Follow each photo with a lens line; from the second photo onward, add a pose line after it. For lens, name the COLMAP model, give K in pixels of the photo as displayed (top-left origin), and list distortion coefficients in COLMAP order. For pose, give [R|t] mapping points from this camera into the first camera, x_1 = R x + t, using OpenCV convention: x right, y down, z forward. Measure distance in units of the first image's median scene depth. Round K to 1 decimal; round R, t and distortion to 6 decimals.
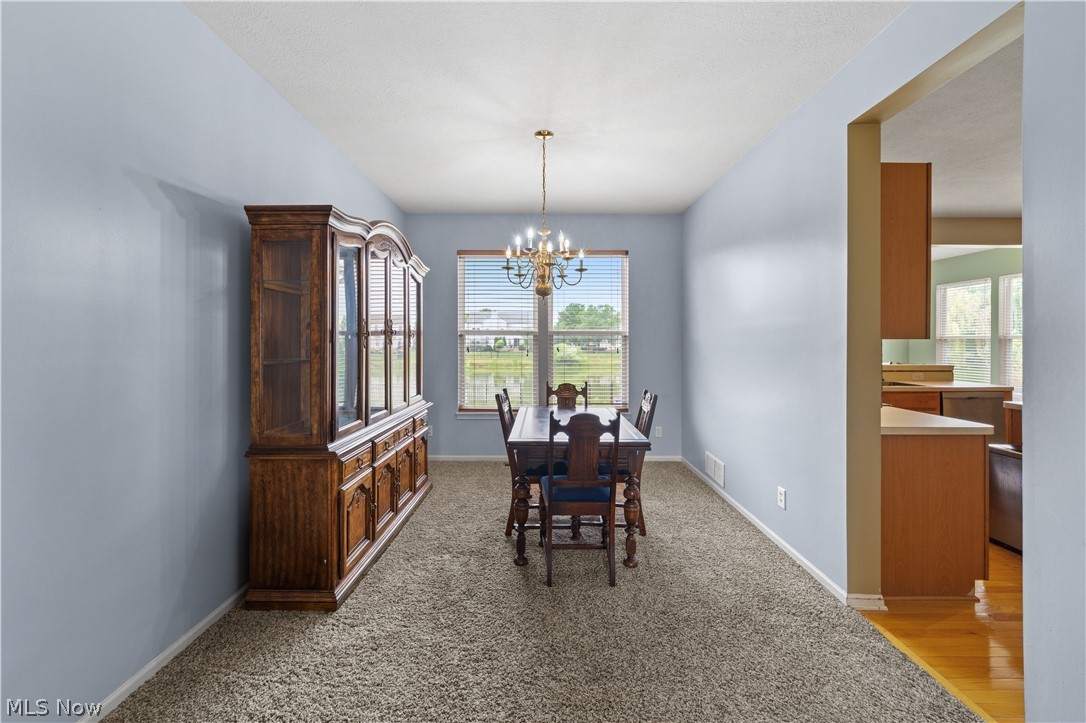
lens RADIAL K [[421.3, 0, 541.4], [0, 421.3, 344.9], [0, 0, 1]] dist [-0.007908, 0.003095]
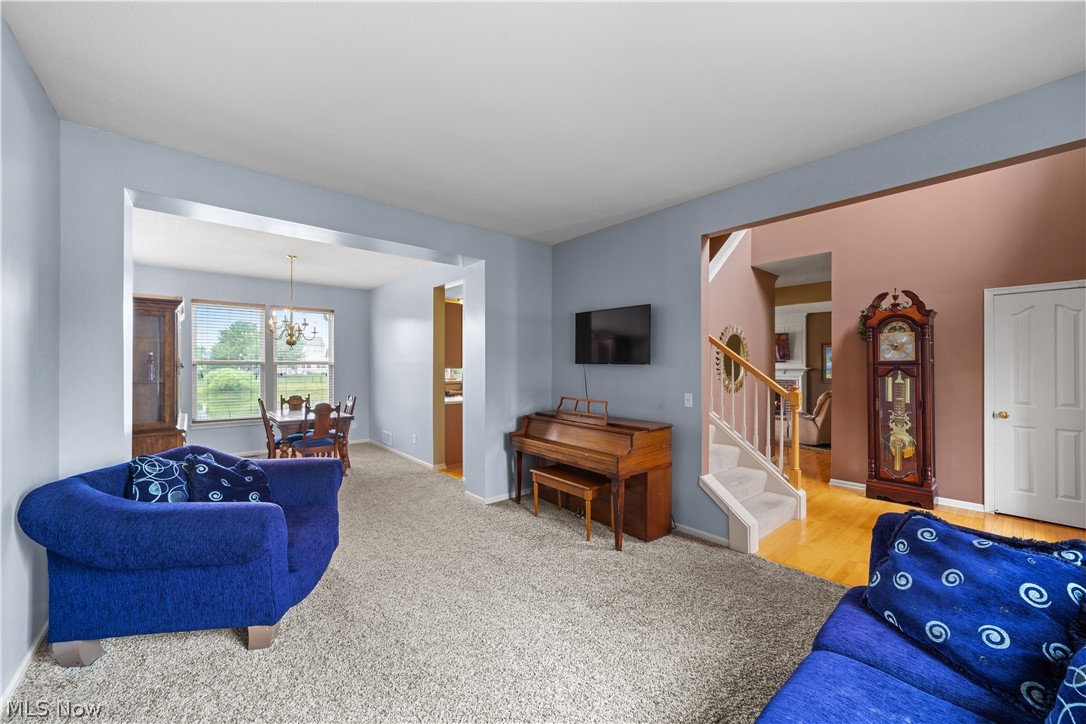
lens RADIAL K [[421.3, 0, 536.2], [0, 421.3, 365.5], [0, 0, 1]] dist [-0.007908, 0.003095]
pose [[0.764596, 0.002256, 0.644506, -0.356171], [0.002730, 0.999974, -0.006739, -0.012264], [-0.644504, 0.006912, 0.764569, -1.066486]]
